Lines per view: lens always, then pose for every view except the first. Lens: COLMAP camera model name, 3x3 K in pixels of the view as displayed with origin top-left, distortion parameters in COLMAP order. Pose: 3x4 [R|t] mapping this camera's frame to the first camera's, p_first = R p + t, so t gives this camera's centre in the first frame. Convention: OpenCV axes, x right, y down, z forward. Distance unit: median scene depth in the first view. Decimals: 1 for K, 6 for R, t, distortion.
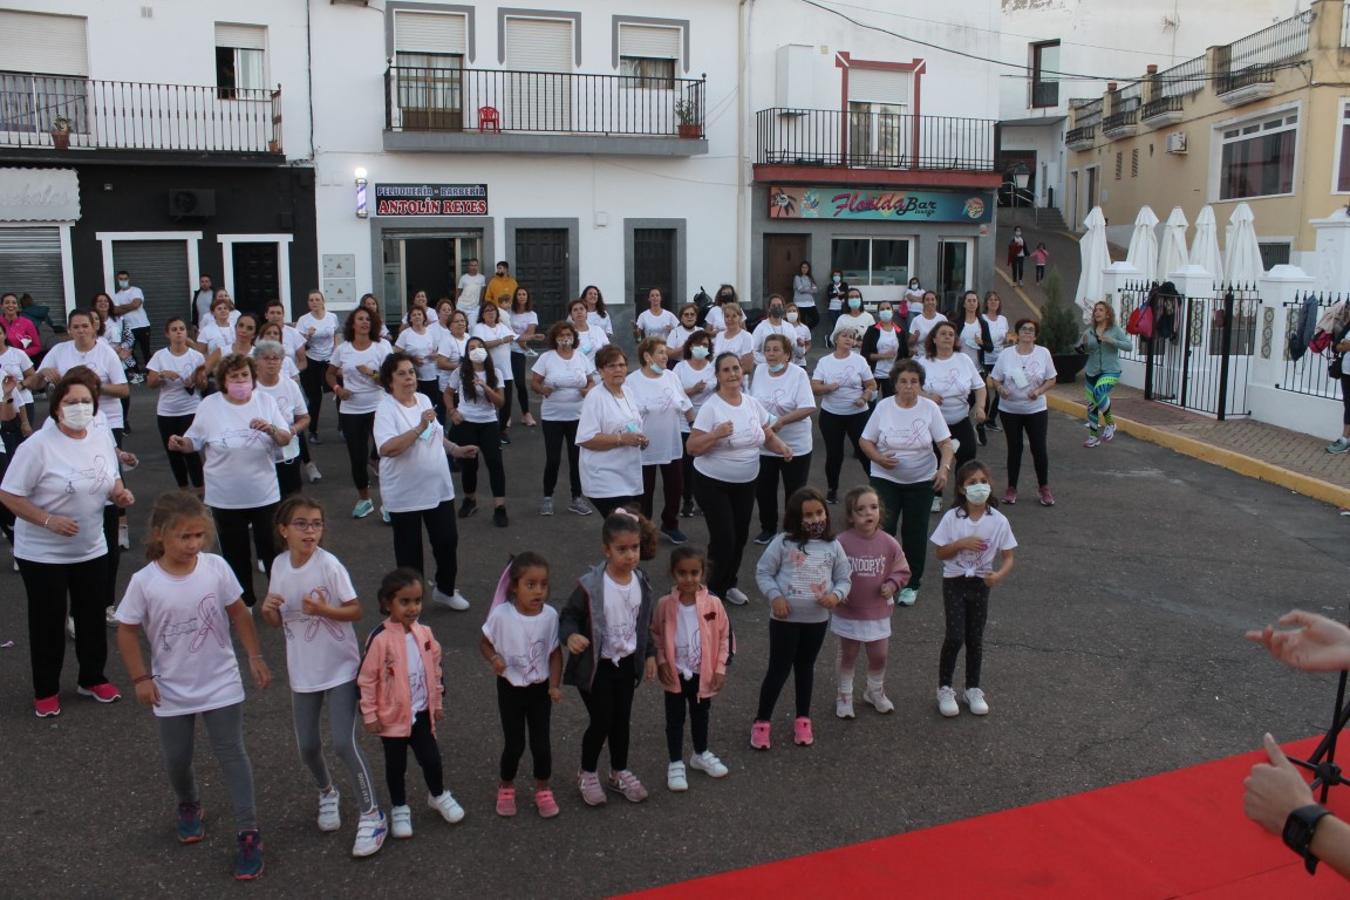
lens RADIAL K [[1122.5, 0, 686.9], [0, 1122.5, 433.1], [0, 0, 1]] dist [-0.164034, 0.143322]
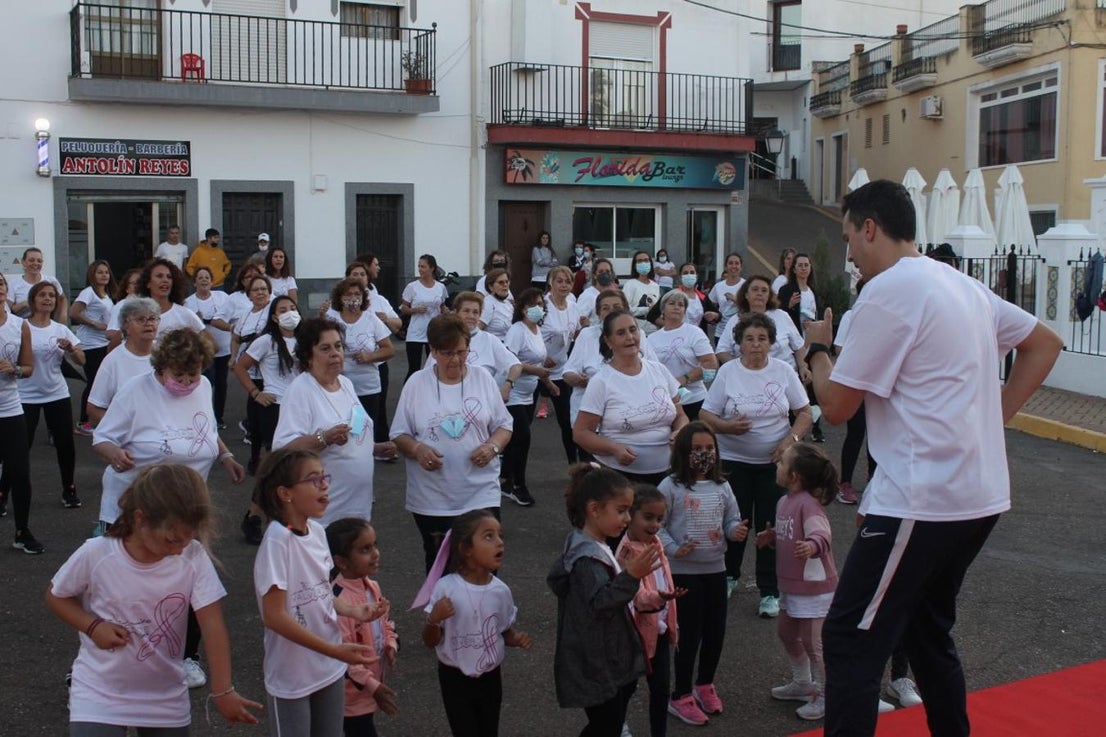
lens RADIAL K [[1269.8, 0, 556.5], [0, 1269.8, 359.8], [0, 0, 1]] dist [-0.069878, 0.000000]
pose [[0.990288, -0.010832, 0.138608, -0.030903], [0.019688, 0.997839, -0.062679, 0.016652], [-0.137630, 0.064800, 0.988362, -0.018198]]
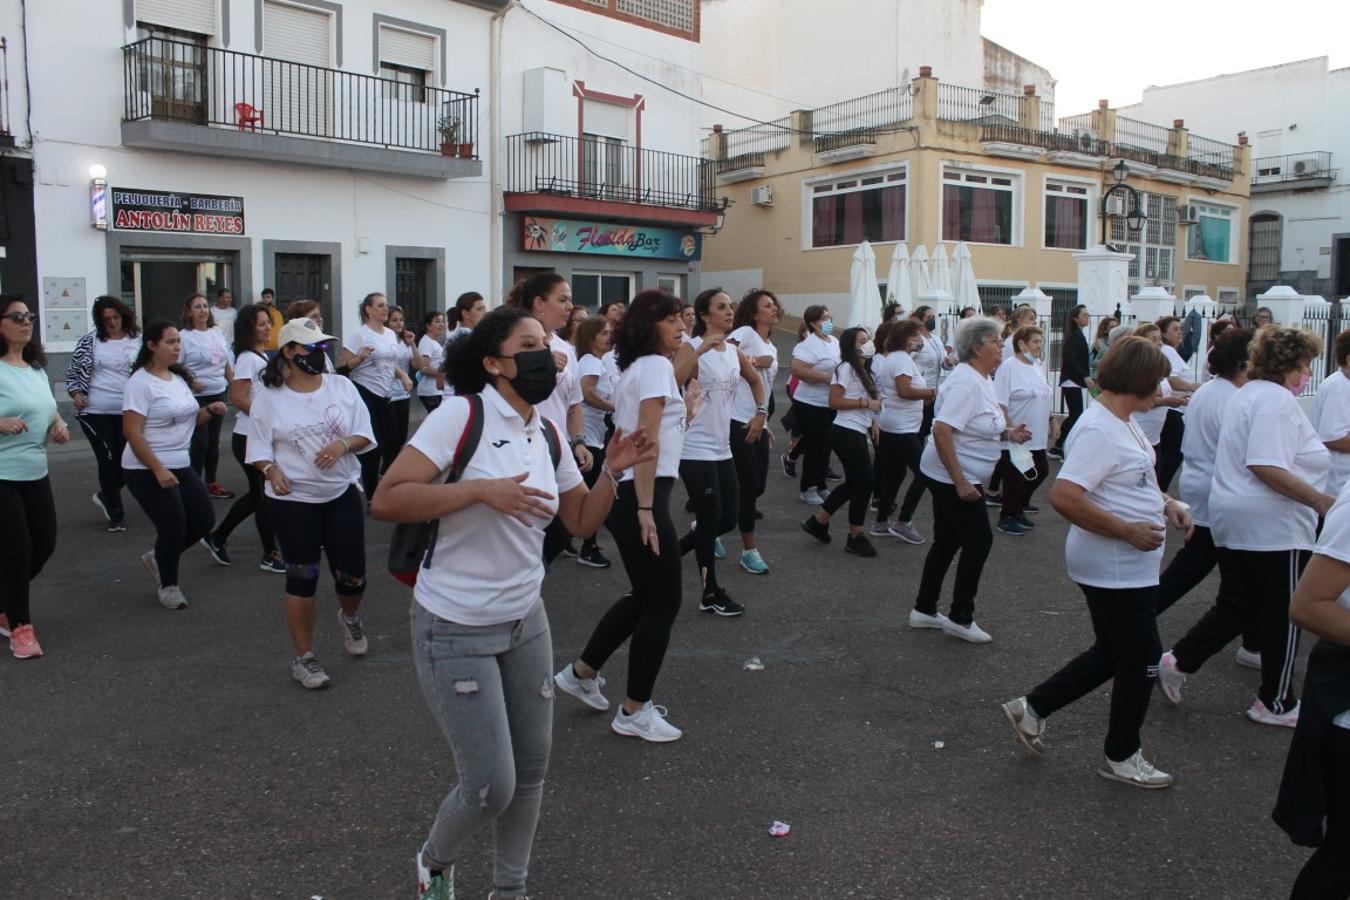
lens RADIAL K [[1122.5, 0, 667.1], [0, 1122.5, 440.7], [0, 0, 1]] dist [-0.164034, 0.143322]
pose [[0.866786, -0.053776, 0.495772, -0.305861], [0.079028, 0.996418, -0.030088, 0.003724], [-0.492378, 0.065260, 0.867932, 0.150041]]
